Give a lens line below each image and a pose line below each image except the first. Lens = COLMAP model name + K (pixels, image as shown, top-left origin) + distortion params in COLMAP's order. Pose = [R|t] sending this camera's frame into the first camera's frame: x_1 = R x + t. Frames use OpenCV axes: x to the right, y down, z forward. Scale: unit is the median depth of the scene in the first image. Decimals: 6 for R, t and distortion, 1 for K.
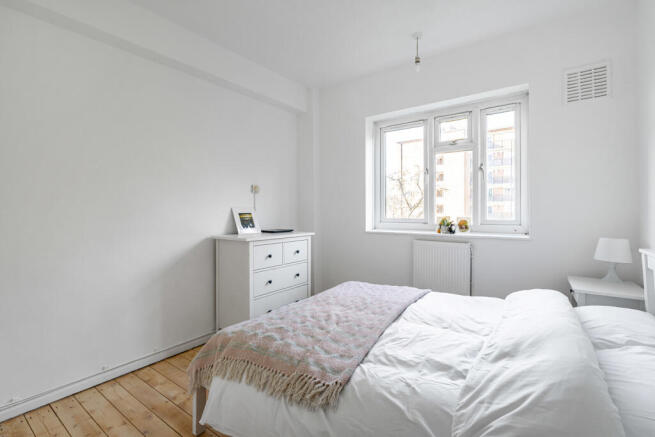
lens RADIAL K [[296.0, 0, 325.5], [0, 296.0, 209.4], [0, 0, 1]] dist [0.000264, 0.000166]
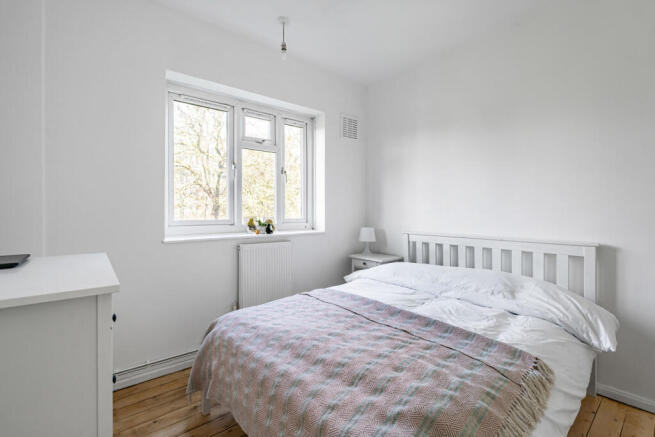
lens RADIAL K [[296.0, 0, 325.5], [0, 296.0, 209.4], [0, 0, 1]] dist [0.000264, 0.000166]
pose [[0.246879, 0.003261, 0.969041, -0.488823], [-0.005932, 0.999981, -0.001854, 0.001424], [-0.969028, -0.005291, 0.246894, 0.573983]]
